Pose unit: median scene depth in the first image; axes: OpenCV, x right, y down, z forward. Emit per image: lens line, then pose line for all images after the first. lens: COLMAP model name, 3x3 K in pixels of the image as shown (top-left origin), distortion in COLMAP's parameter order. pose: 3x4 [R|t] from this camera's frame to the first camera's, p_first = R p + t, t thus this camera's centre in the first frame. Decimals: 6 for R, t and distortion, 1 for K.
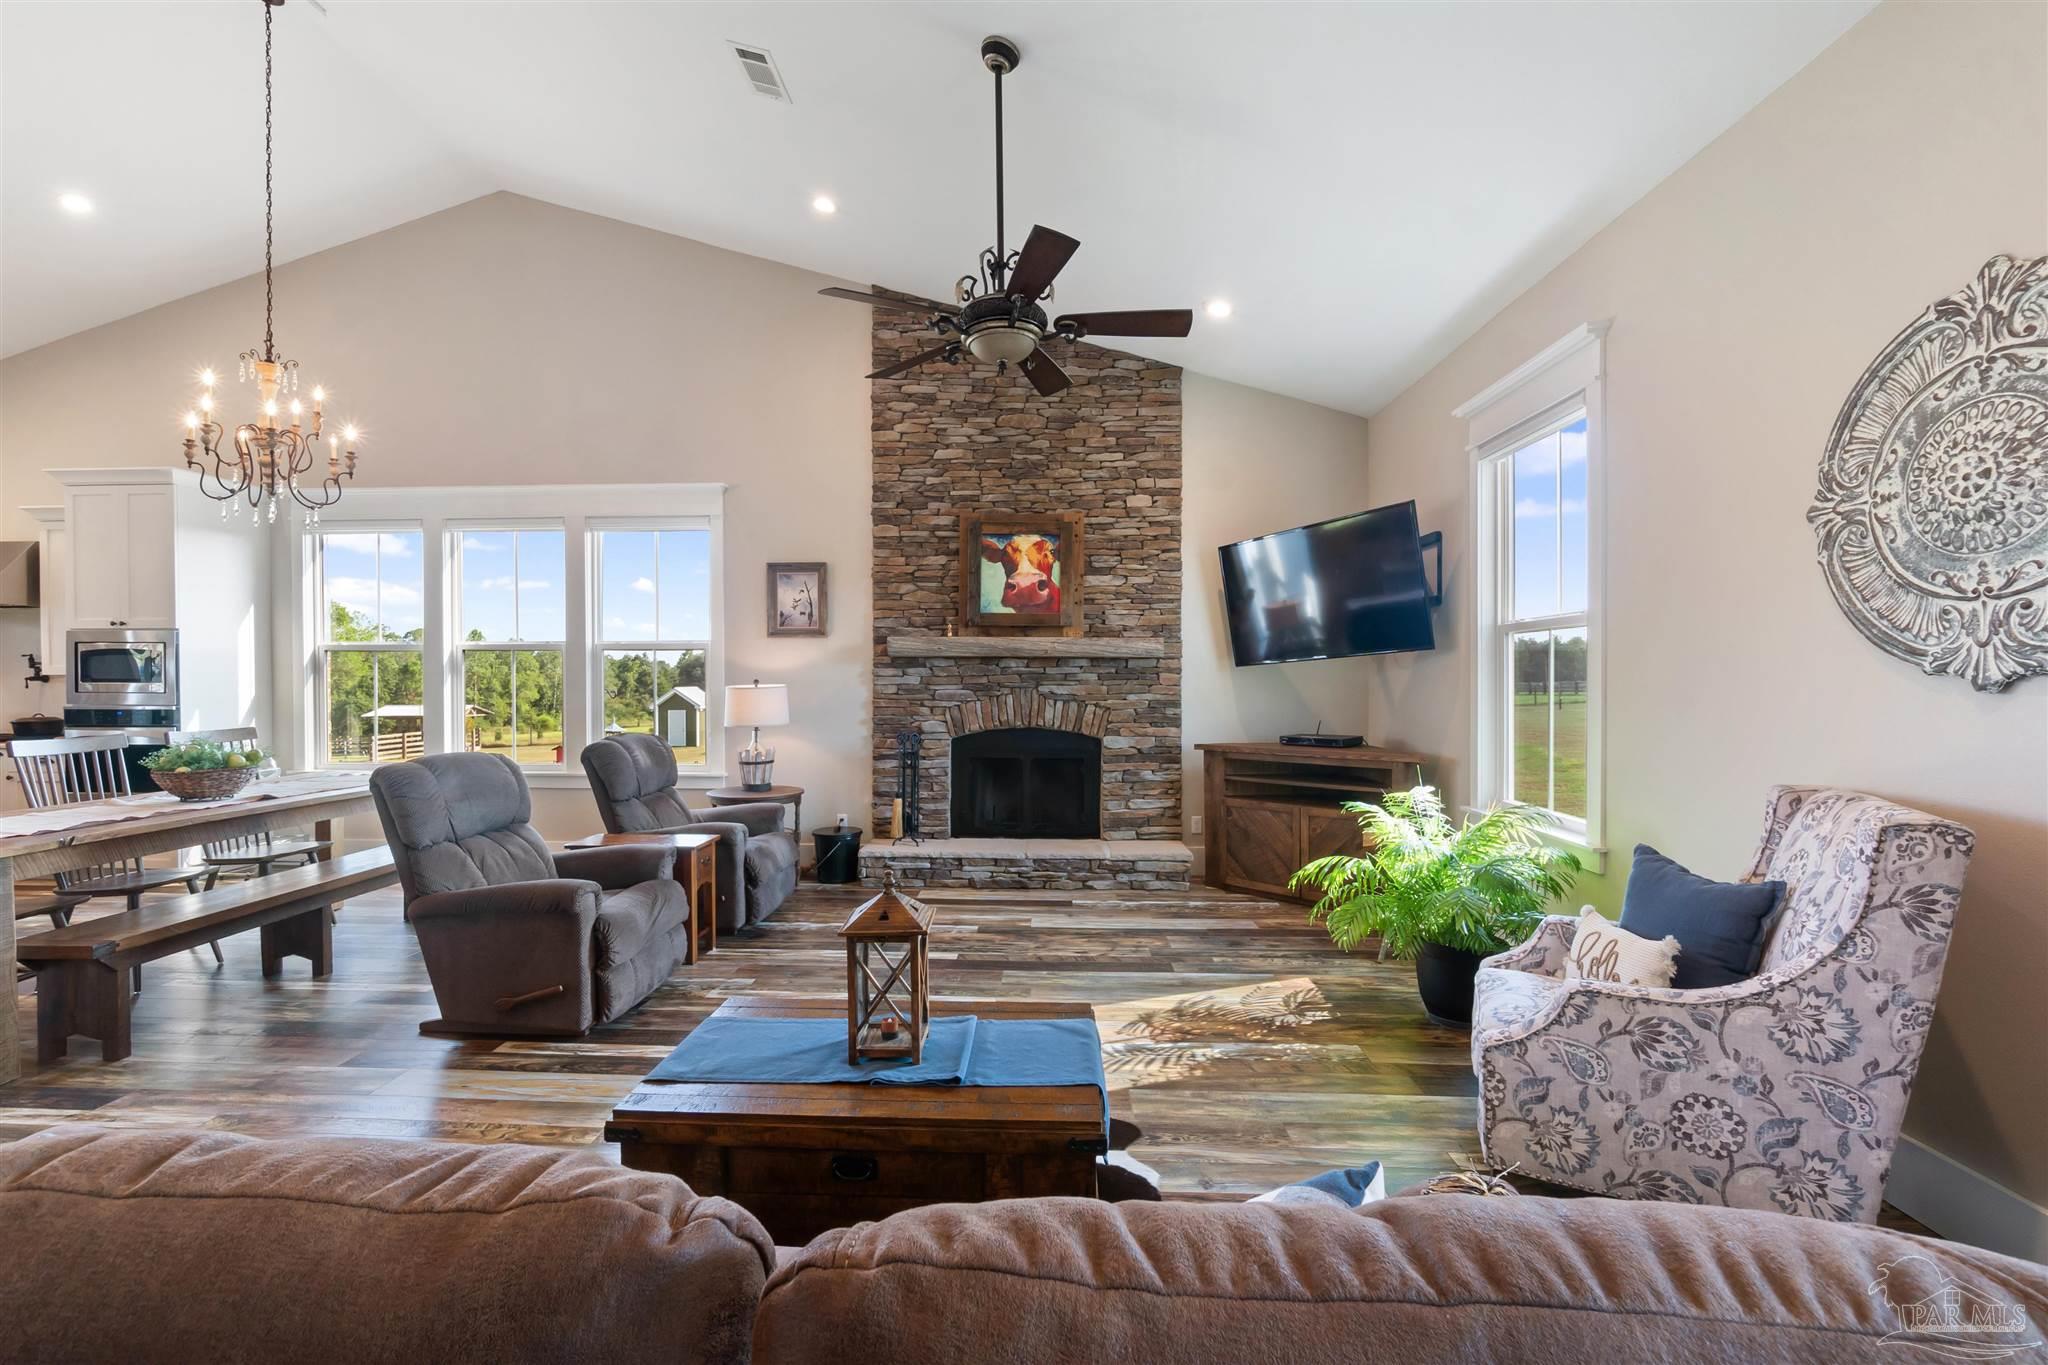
lens RADIAL K [[874.6, 0, 1007.0], [0, 874.6, 687.5], [0, 0, 1]] dist [-0.006659, -0.000248]
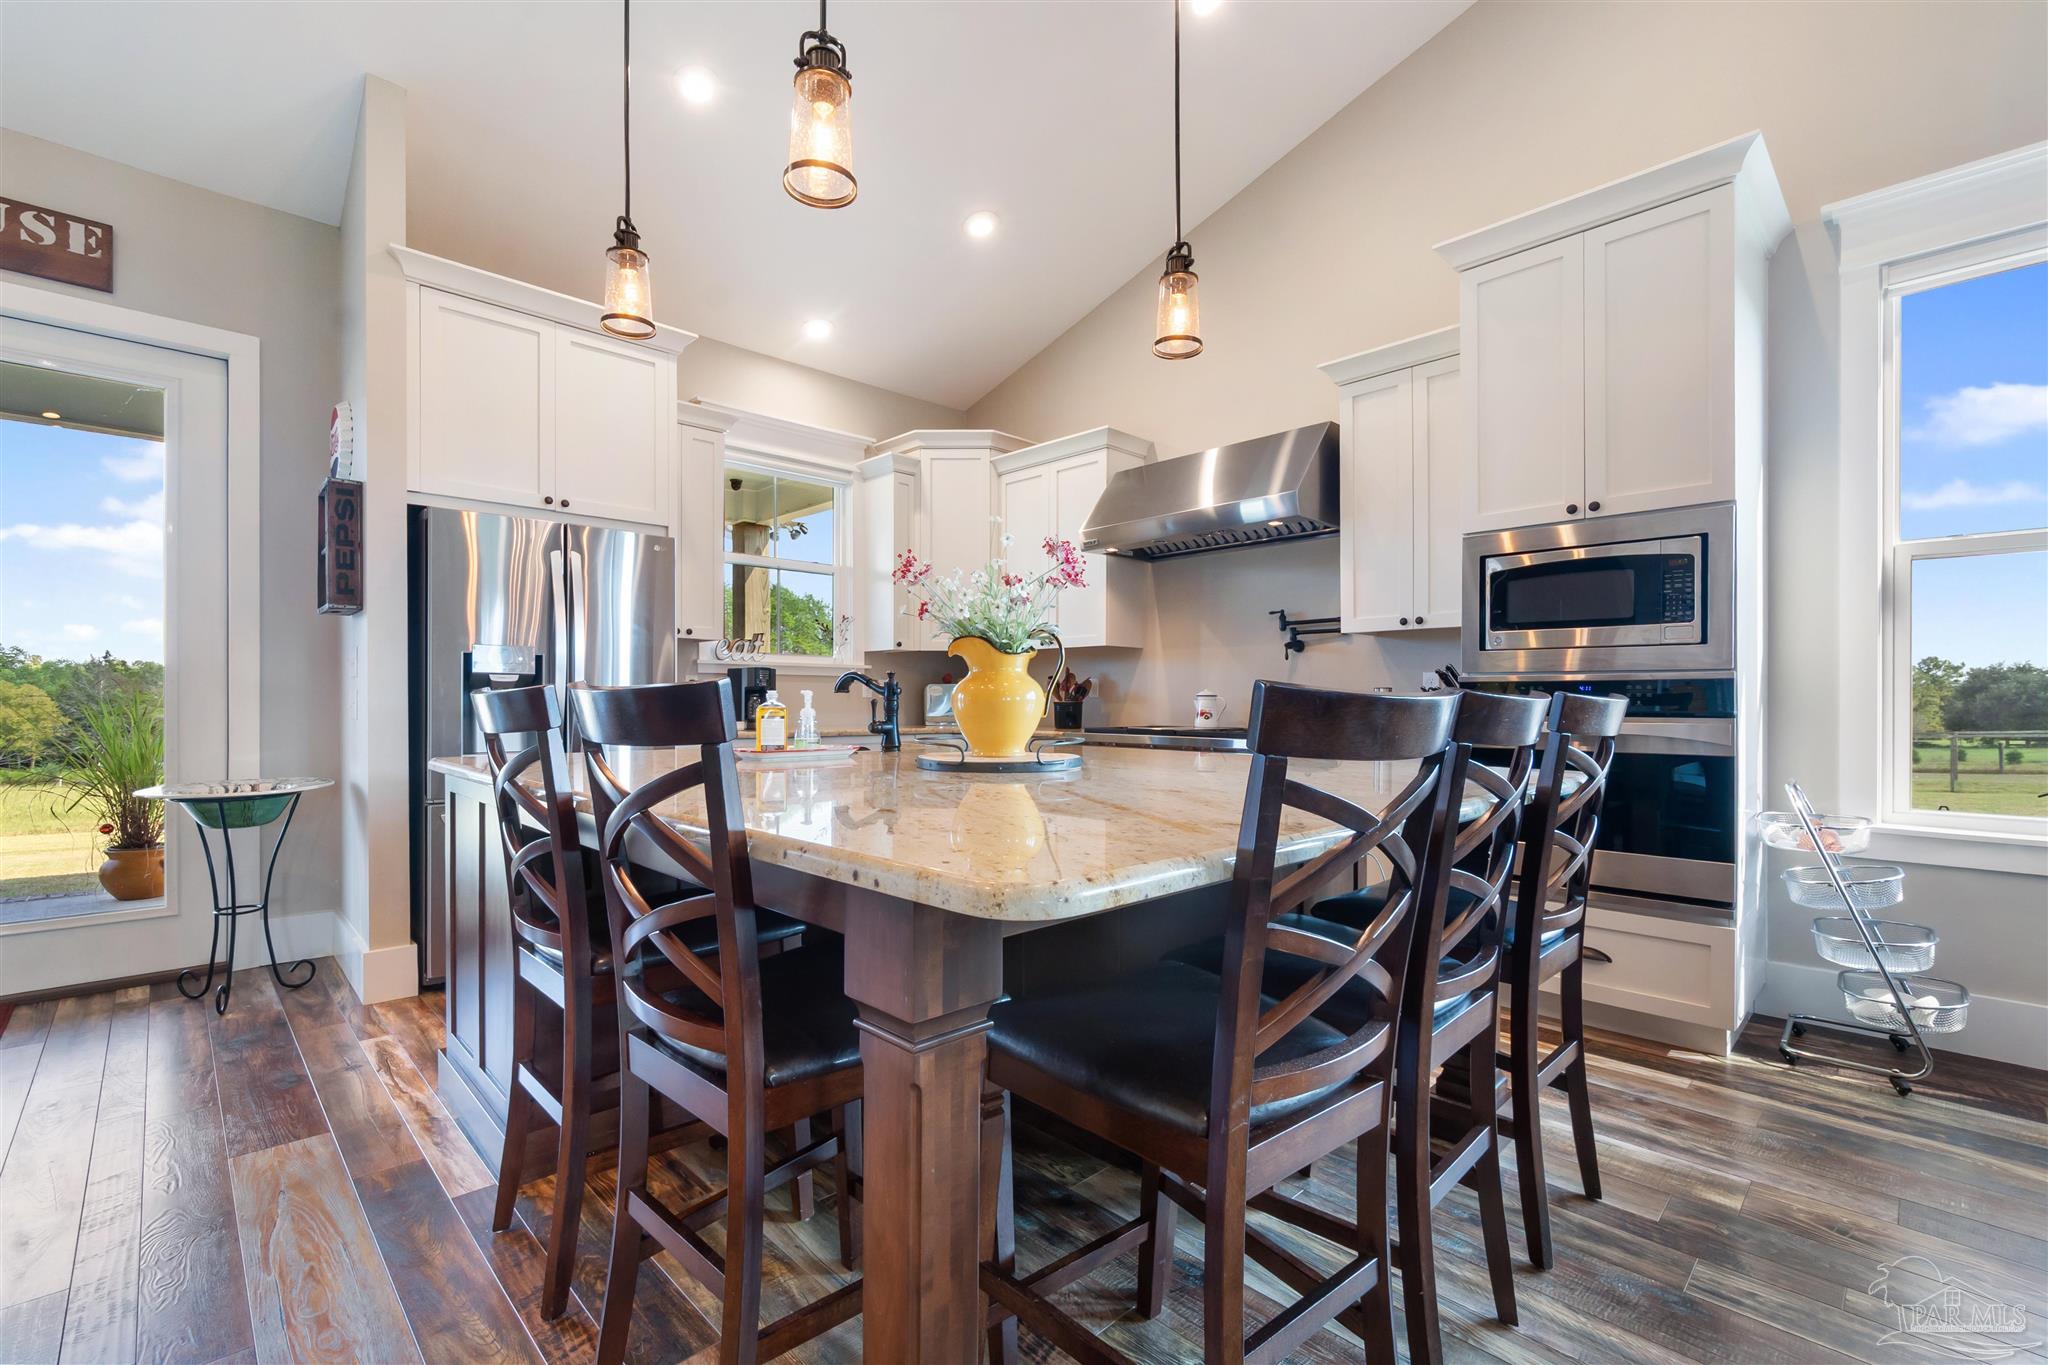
lens RADIAL K [[887.5, 0, 1017.1], [0, 887.5, 703.0], [0, 0, 1]] dist [-0.005259, 0.000420]
pose [[0.734638, 0.003069, -0.678452, -0.864155], [-0.010091, 0.999929, -0.006404, 0.042106], [0.678384, 0.011551, 0.734617, 0.385127]]
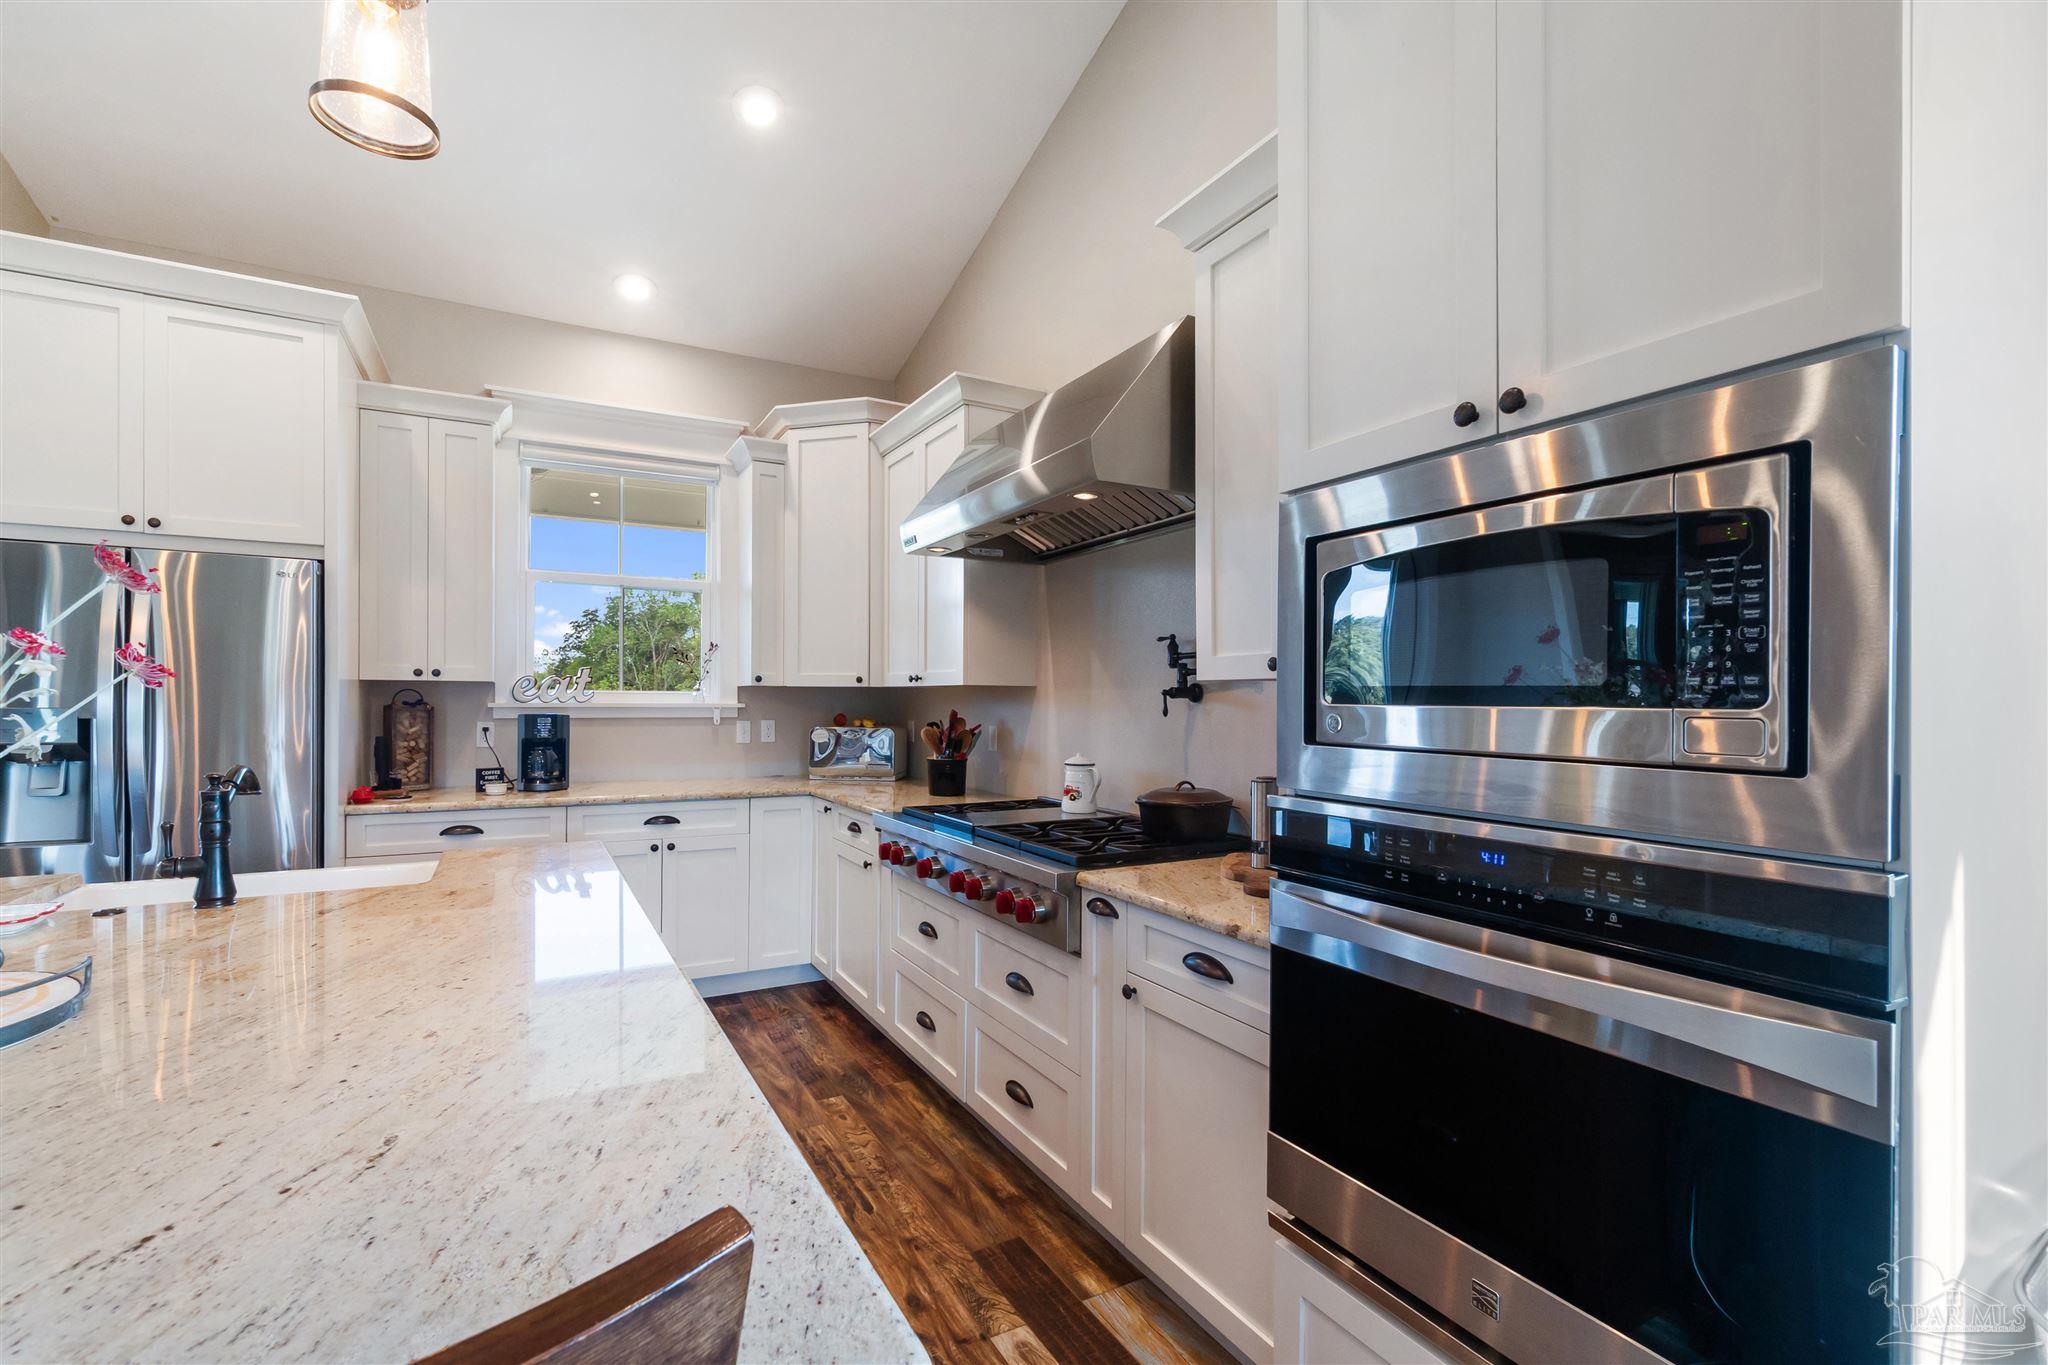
lens RADIAL K [[878.3, 0, 1014.9], [0, 878.3, 700.5], [0, 0, 1]] dist [-0.002485, 0.000158]
pose [[0.528095, 0.004997, -0.849170, -0.856917], [-0.015643, 0.999870, -0.003845, -0.003710], [0.849041, 0.015314, 0.528105, 0.755914]]
